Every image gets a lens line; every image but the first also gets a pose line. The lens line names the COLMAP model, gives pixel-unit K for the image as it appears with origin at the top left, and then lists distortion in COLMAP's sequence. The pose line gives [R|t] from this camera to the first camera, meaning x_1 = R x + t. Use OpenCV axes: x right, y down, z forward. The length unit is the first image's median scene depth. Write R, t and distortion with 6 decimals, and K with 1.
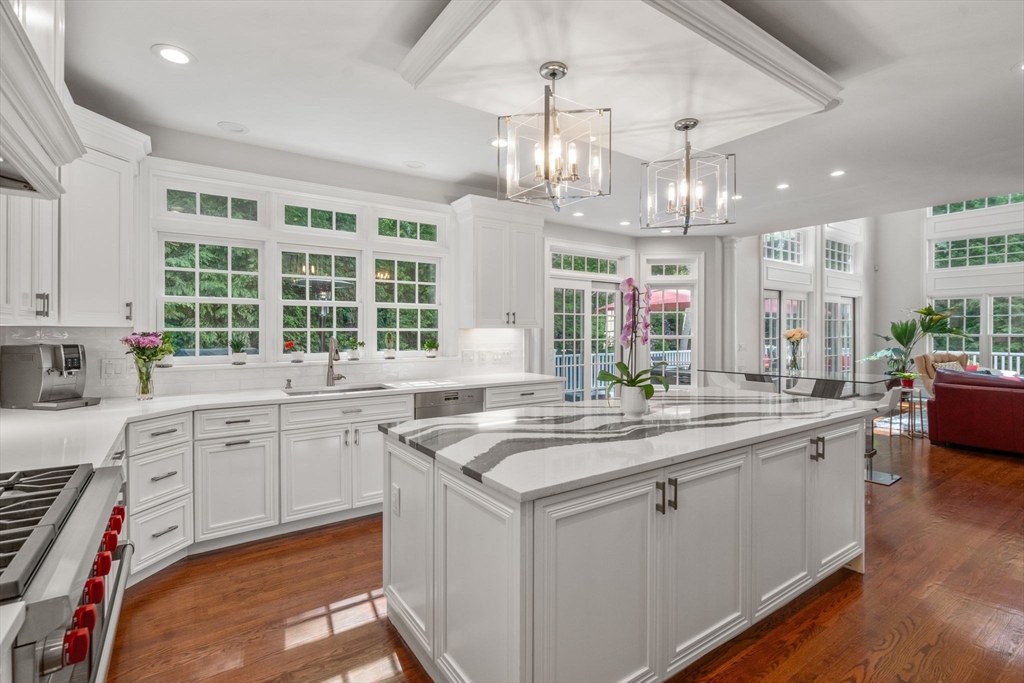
lens RADIAL K [[481.0, 0, 514.5], [0, 481.0, 326.2], [0, 0, 1]] dist [0.000067, 0.000076]
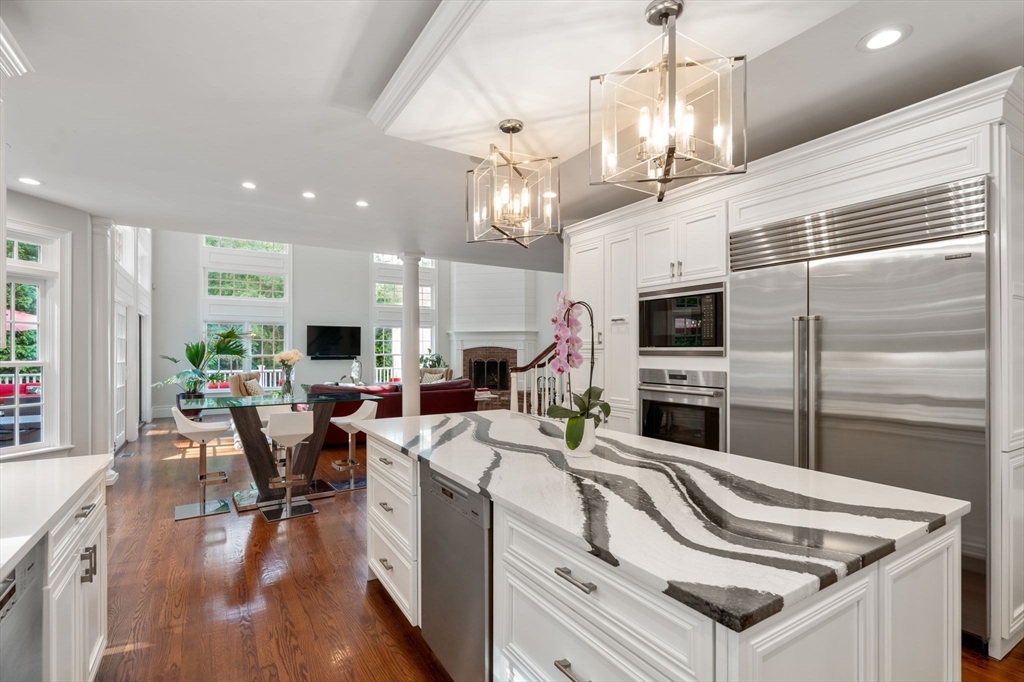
lens RADIAL K [[471.6, 0, 512.0], [0, 471.6, 341.0], [0, 0, 1]] dist [0.000284, 0.000270]
pose [[0.047615, 0.020244, 0.998661, -0.181041], [-0.005328, 0.999786, -0.020013, 0.001963], [-0.998852, -0.004368, 0.047712, 0.325648]]
